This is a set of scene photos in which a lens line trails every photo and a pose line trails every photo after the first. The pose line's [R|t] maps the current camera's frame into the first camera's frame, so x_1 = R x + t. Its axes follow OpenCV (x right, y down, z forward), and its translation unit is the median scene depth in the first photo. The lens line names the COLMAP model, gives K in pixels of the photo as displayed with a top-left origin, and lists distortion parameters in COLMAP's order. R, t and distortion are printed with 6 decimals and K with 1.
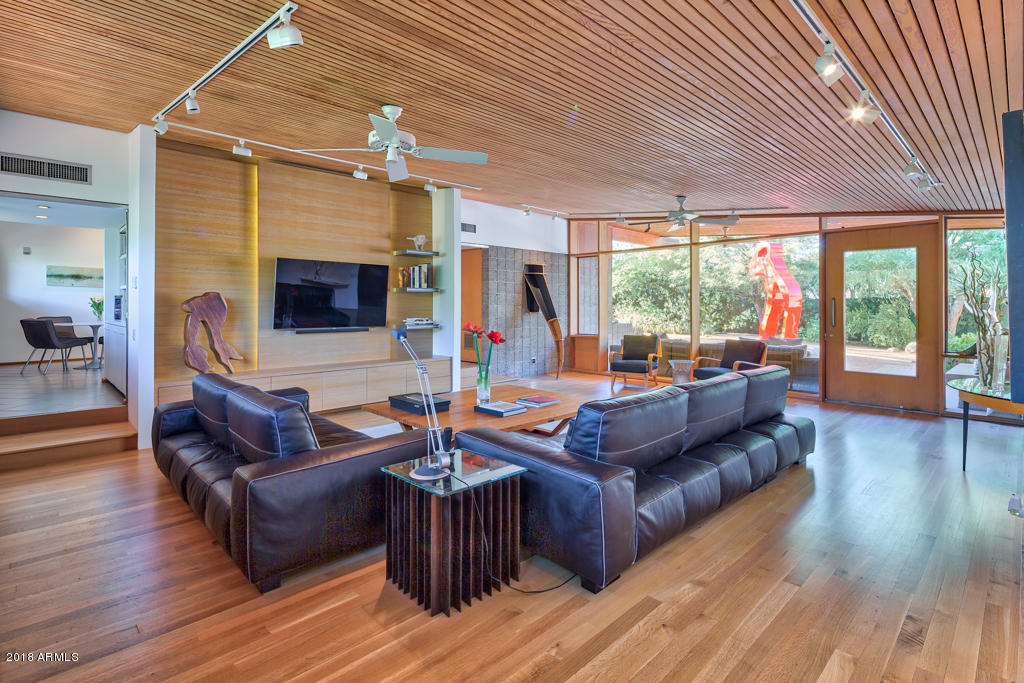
lens RADIAL K [[486.2, 0, 511.7], [0, 486.2, 304.8], [0, 0, 1]] dist [-0.000085, -0.000128]
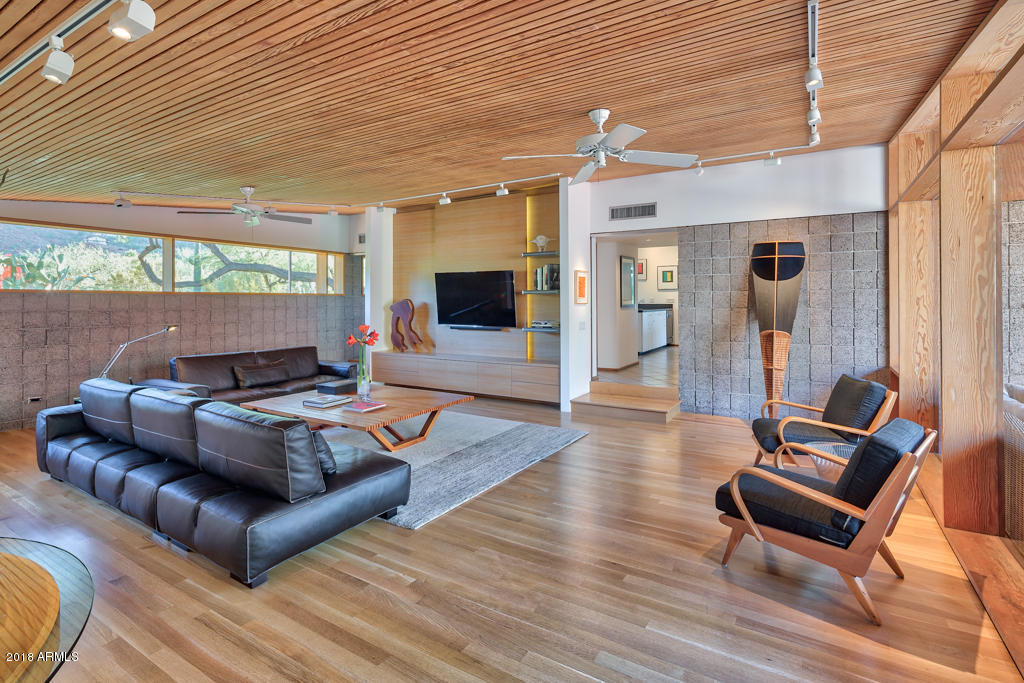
lens RADIAL K [[499.6, 0, 512.1], [0, 499.6, 313.4], [0, 0, 1]] dist [-0.000588, -0.006363]
pose [[0.252064, 0.009752, -0.967661, 0.803806], [-0.002026, 0.999952, 0.009549, 0.003053], [0.967708, -0.000447, 0.252072, 0.715778]]
